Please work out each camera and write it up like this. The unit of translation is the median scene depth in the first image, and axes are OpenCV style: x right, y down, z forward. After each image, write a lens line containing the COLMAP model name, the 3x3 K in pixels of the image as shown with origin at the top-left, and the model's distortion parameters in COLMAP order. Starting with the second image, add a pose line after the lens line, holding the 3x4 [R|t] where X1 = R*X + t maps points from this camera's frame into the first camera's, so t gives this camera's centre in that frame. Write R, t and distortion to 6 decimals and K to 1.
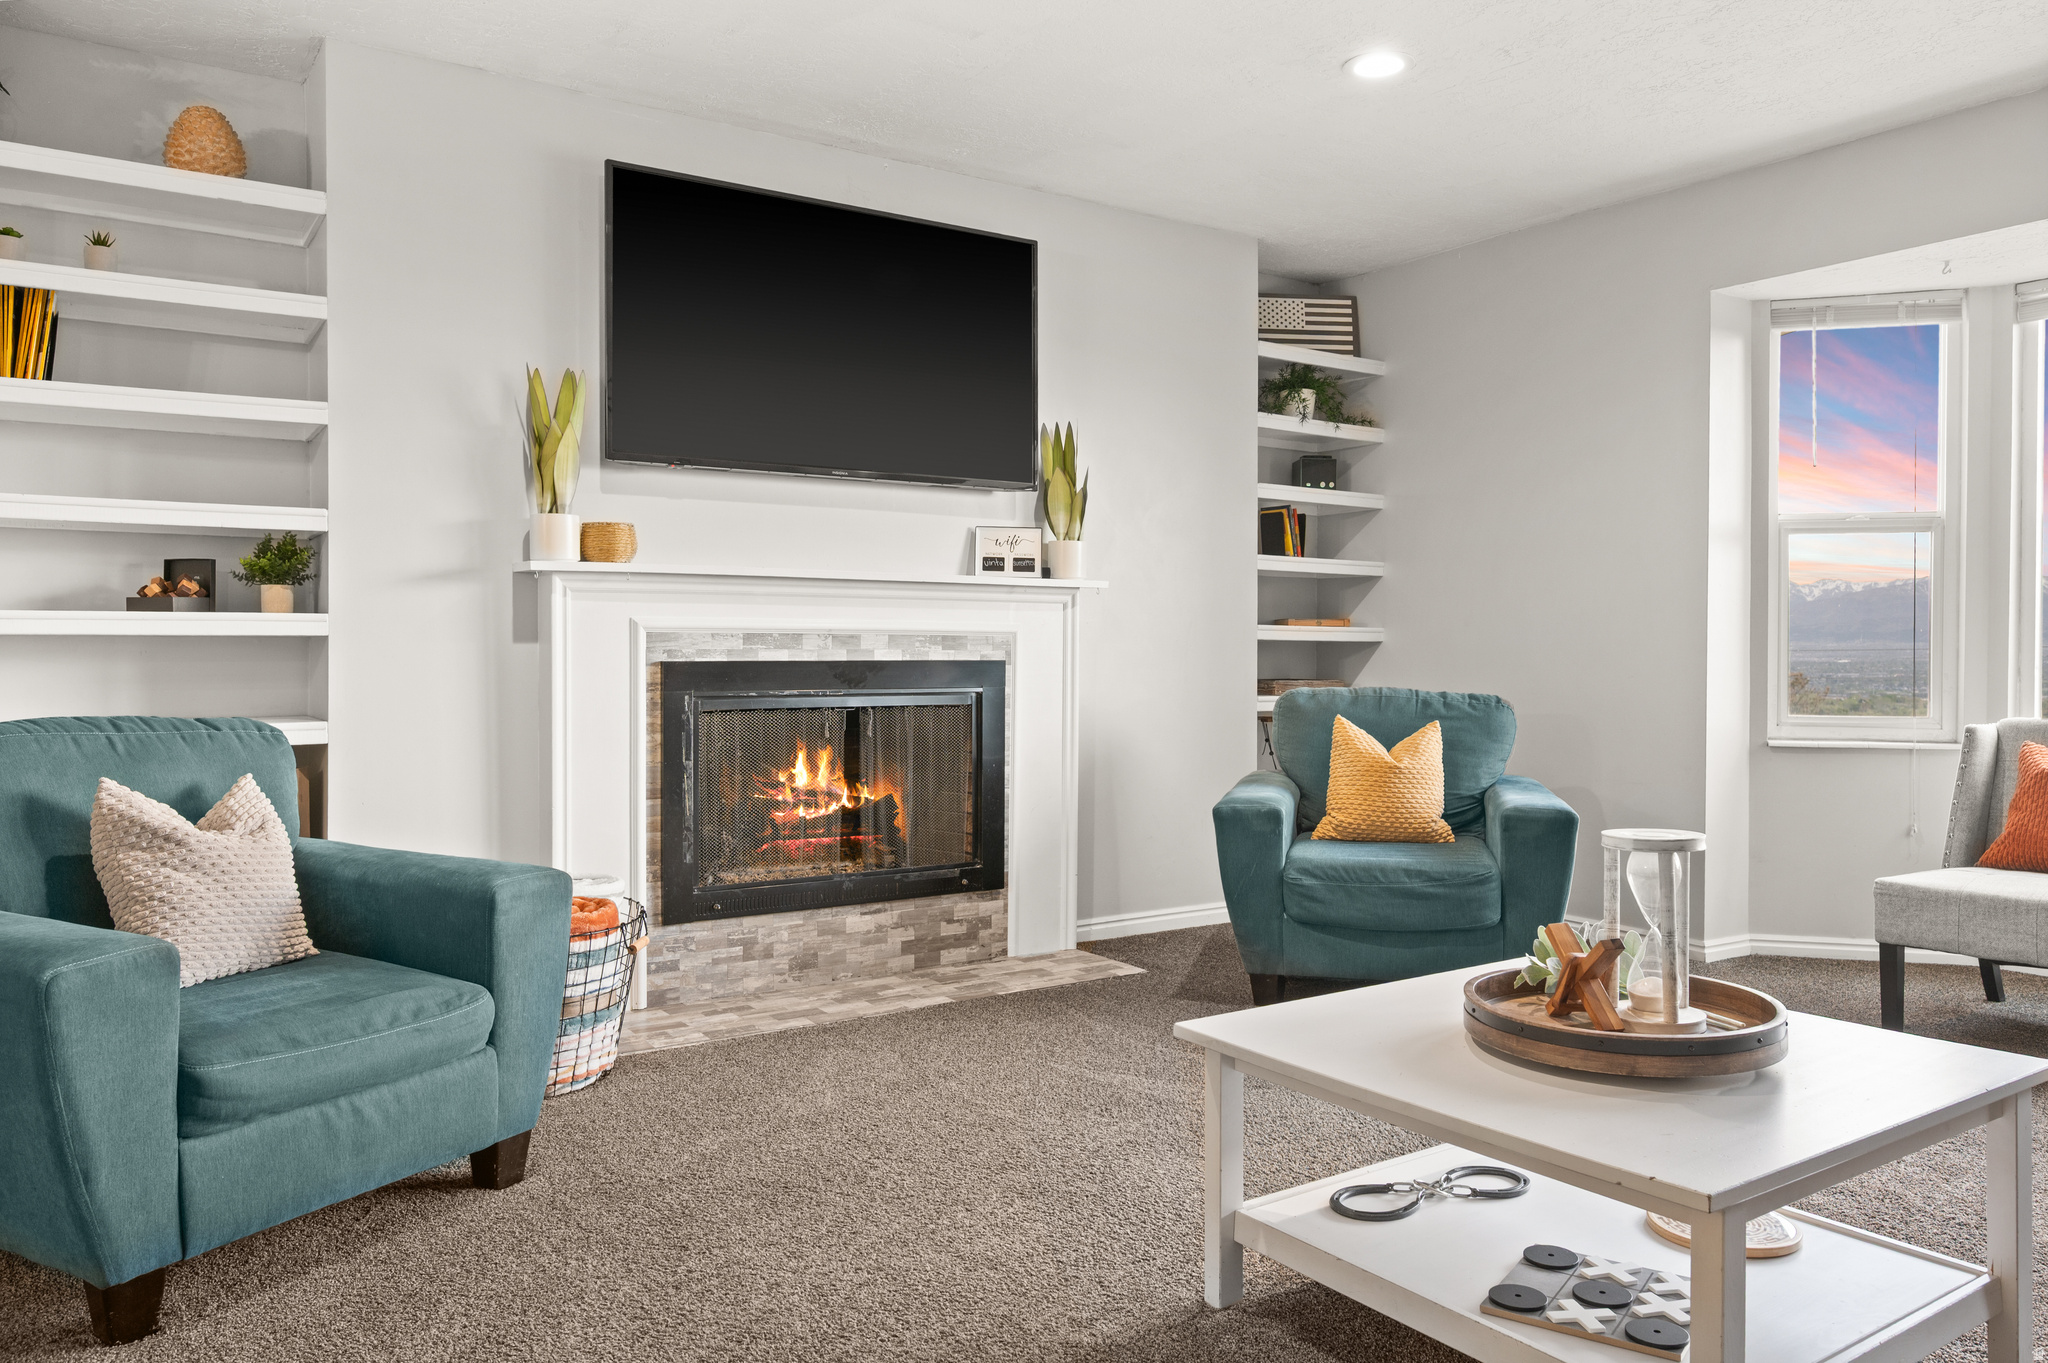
lens RADIAL K [[1429.0, 0, 1059.5], [0, 1429.0, 669.3], [0, 0, 1]] dist [-0.002117, 0.002426]
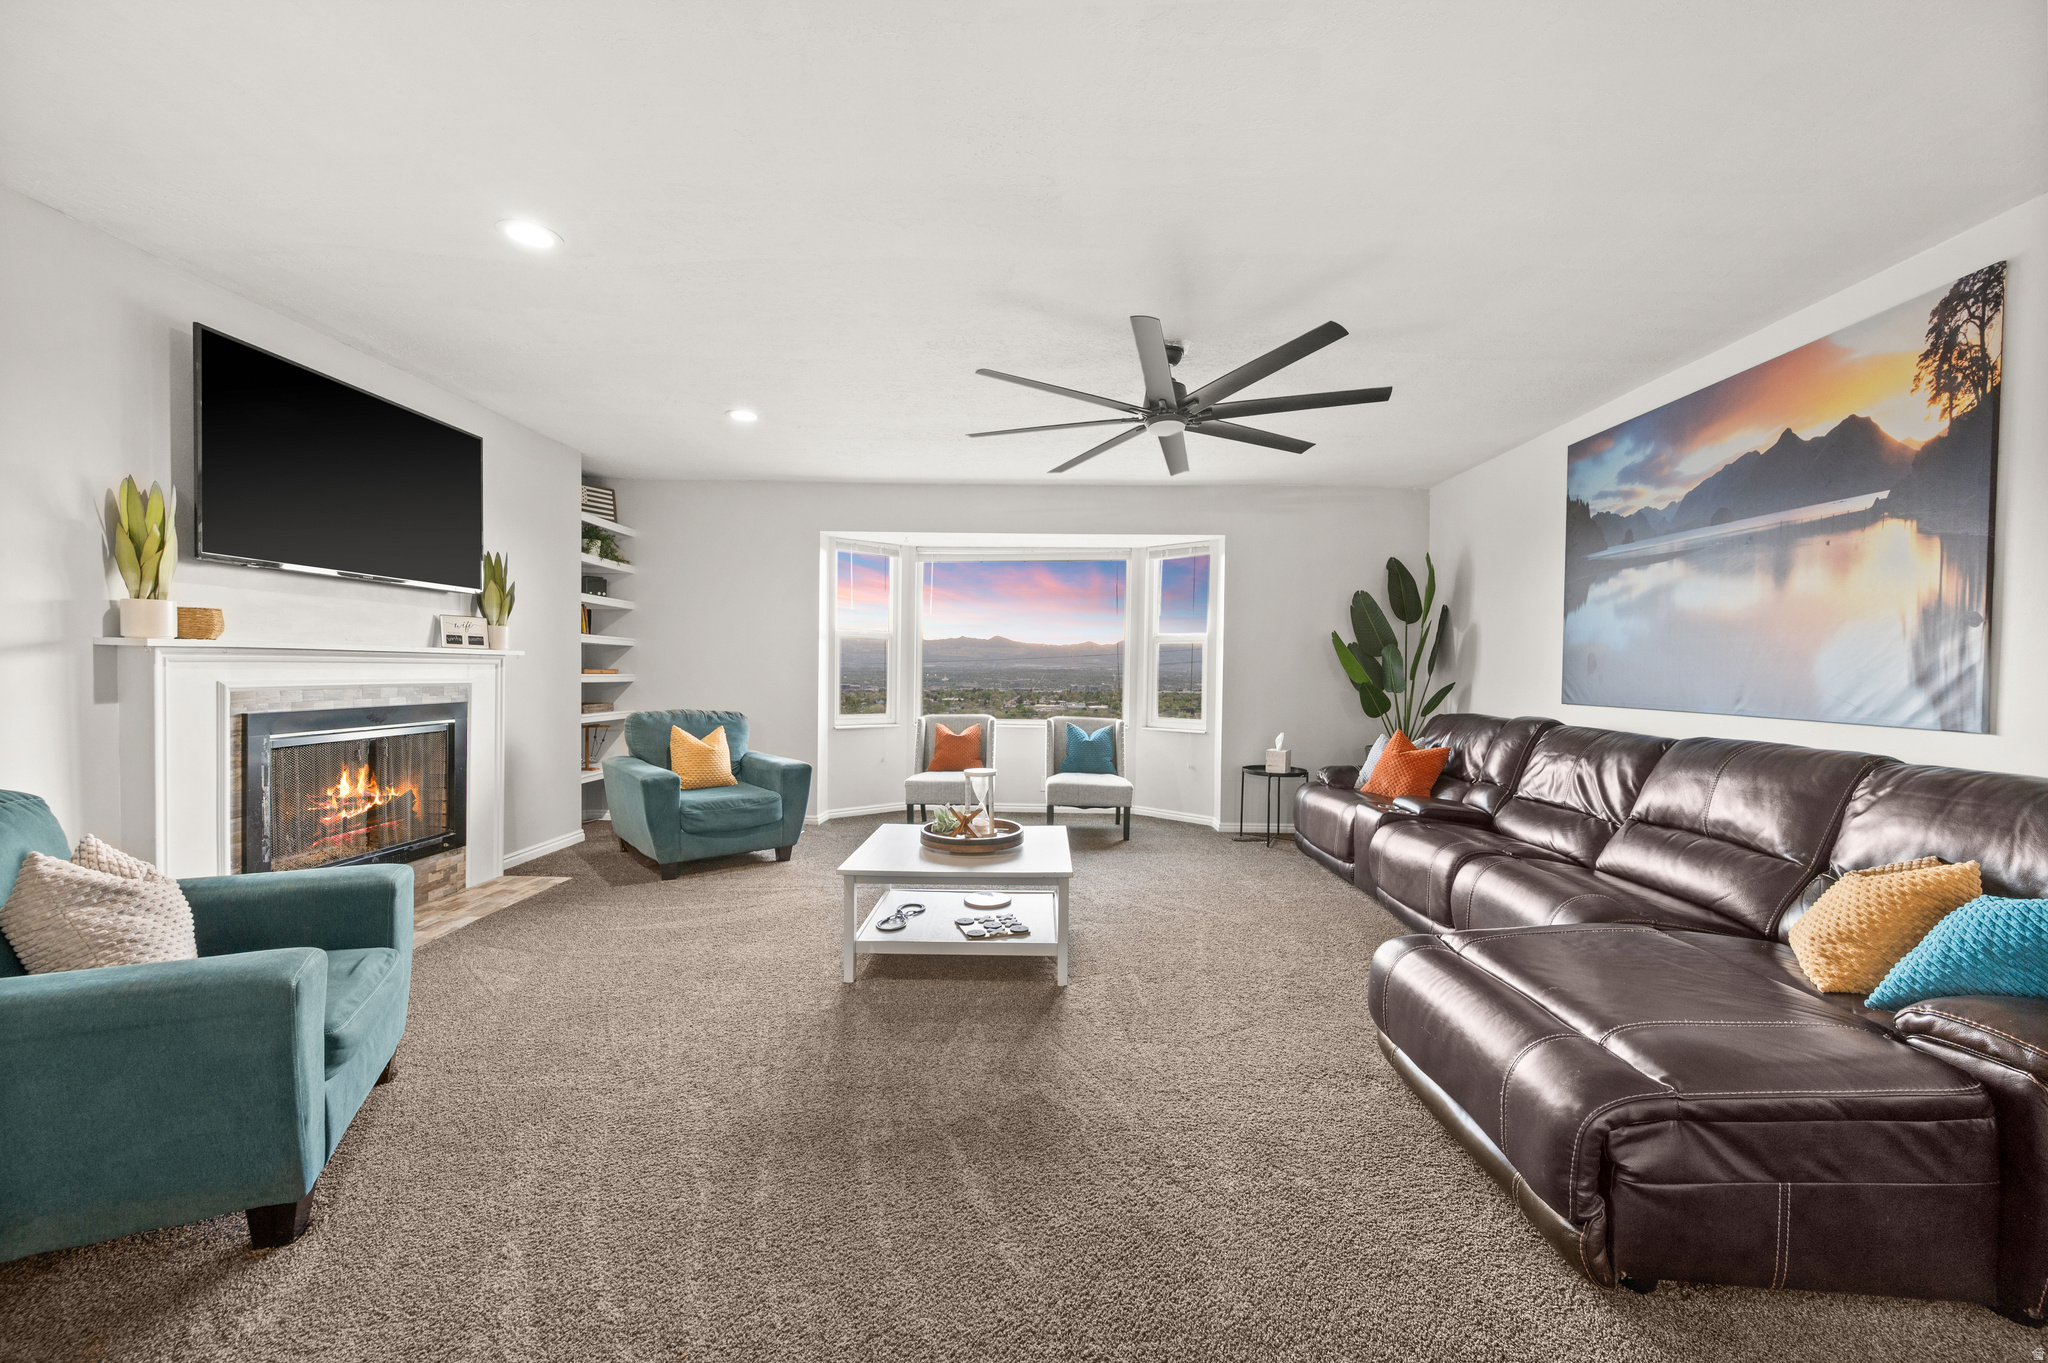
lens RADIAL K [[815.7, 0, 1007.0], [0, 815.7, 686.3], [0, 0, 1]] dist [-0.000845, -0.000090]
pose [[0.592461, -0.013684, 0.805483, -0.442594], [-0.001675, 0.999833, 0.018218, -0.043455], [-0.805598, -0.012143, 0.592338, -0.015914]]
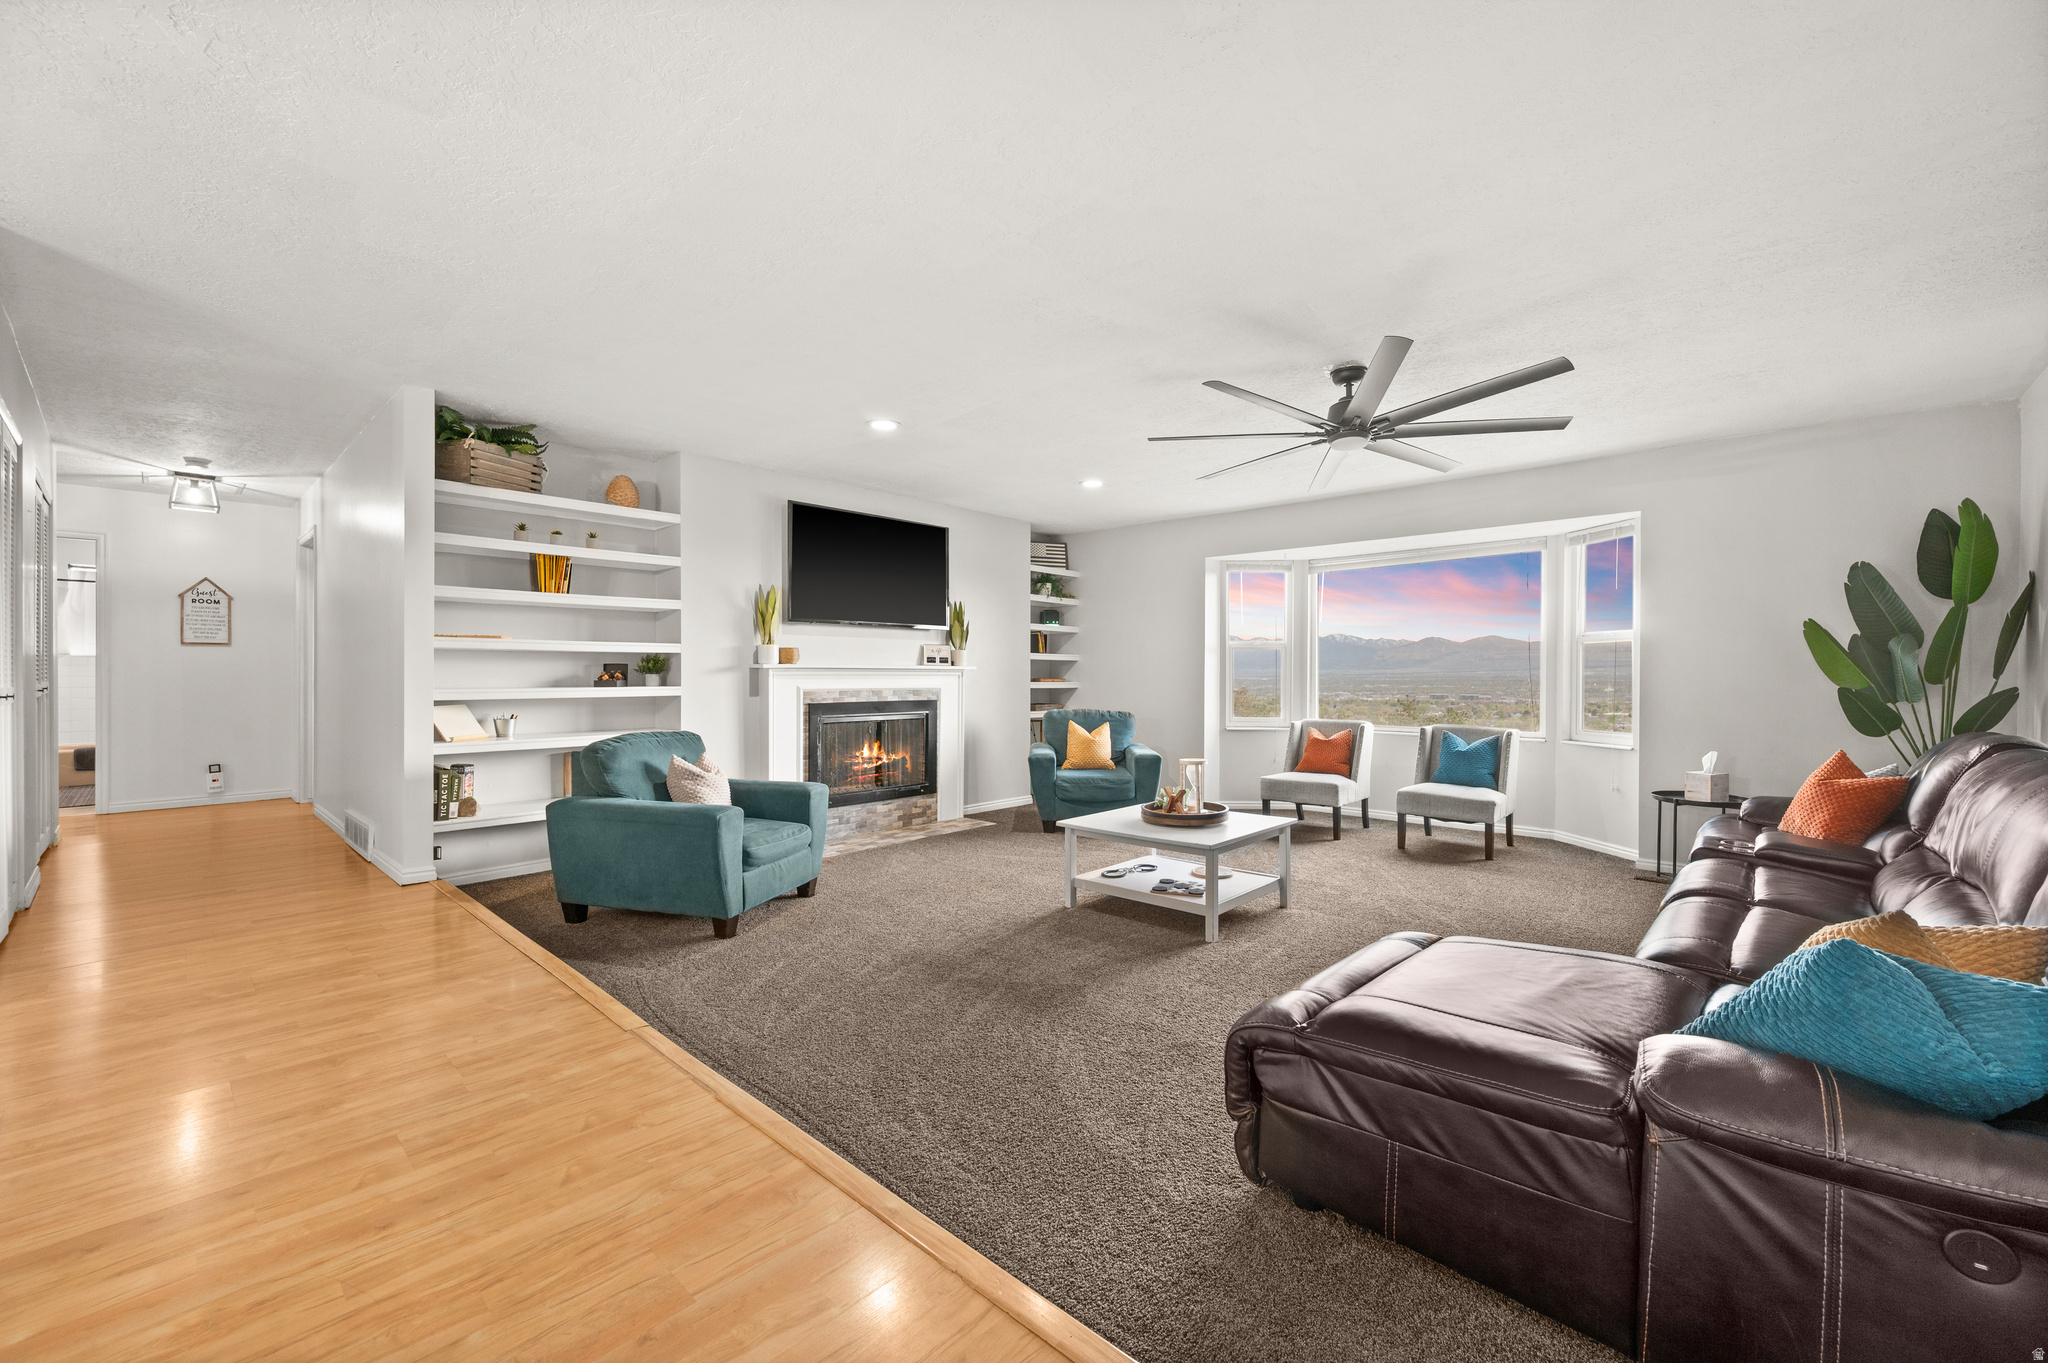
lens RADIAL K [[816.9, 0, 1024.0], [0, 816.9, 681.5], [0, 0, 1]] dist [-0.000657, -0.000159]
pose [[0.977204, -0.004328, 0.212258, -0.203825], [0.004777, 0.999987, -0.001604, -0.037226], [-0.212248, 0.002581, 0.977212, -0.427938]]
